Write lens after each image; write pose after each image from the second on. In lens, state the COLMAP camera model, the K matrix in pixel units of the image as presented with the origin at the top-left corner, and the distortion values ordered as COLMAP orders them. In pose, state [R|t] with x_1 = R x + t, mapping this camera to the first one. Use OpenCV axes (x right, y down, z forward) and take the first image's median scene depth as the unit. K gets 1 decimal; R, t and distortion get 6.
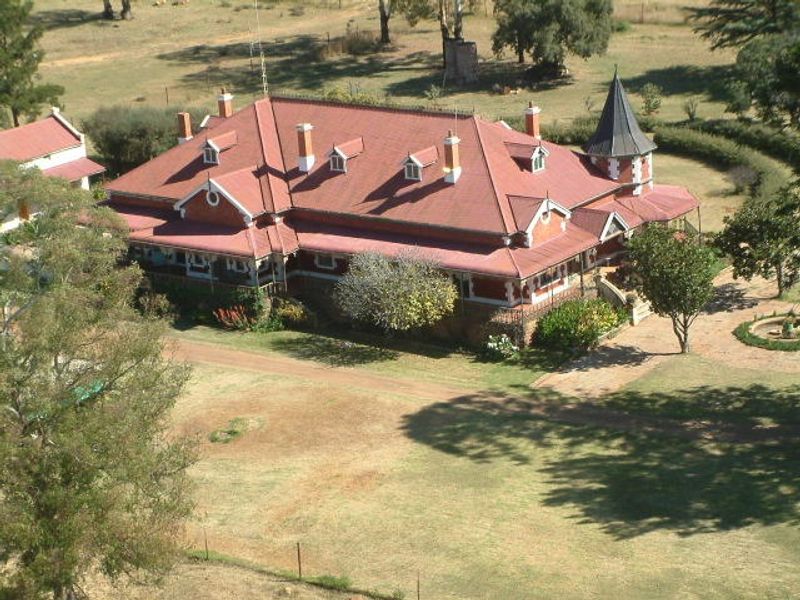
lens RADIAL K [[2294.8, 0, 400.0], [0, 2294.8, 300.0], [0, 0, 1]] dist [0.579069, 0.427709]
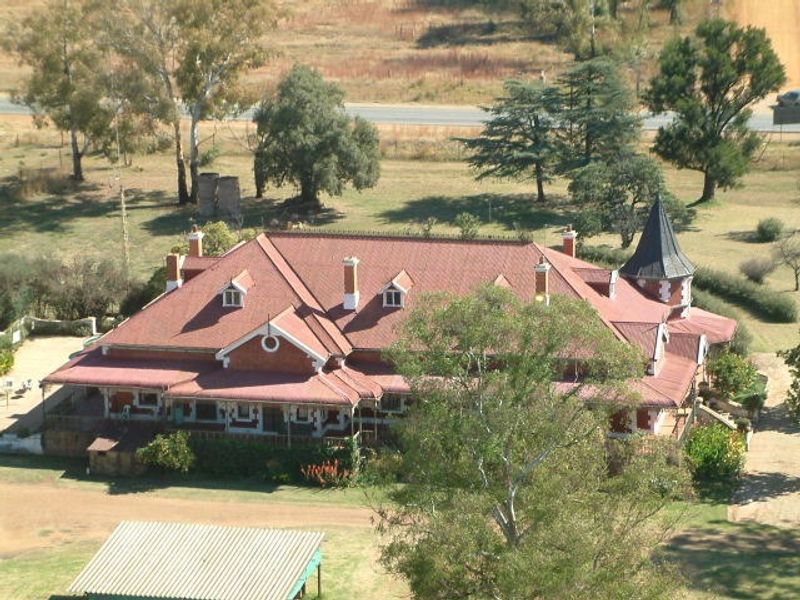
lens RADIAL K [[2294.8, 0, 400.0], [0, 2294.8, 300.0], [0, 0, 1]] dist [0.579069, 0.427709]
pose [[0.925869, -0.046518, 0.374971, -0.368415], [0.070542, 0.996225, -0.050592, -0.011870], [-0.371202, 0.073293, 0.925655, 0.145202]]
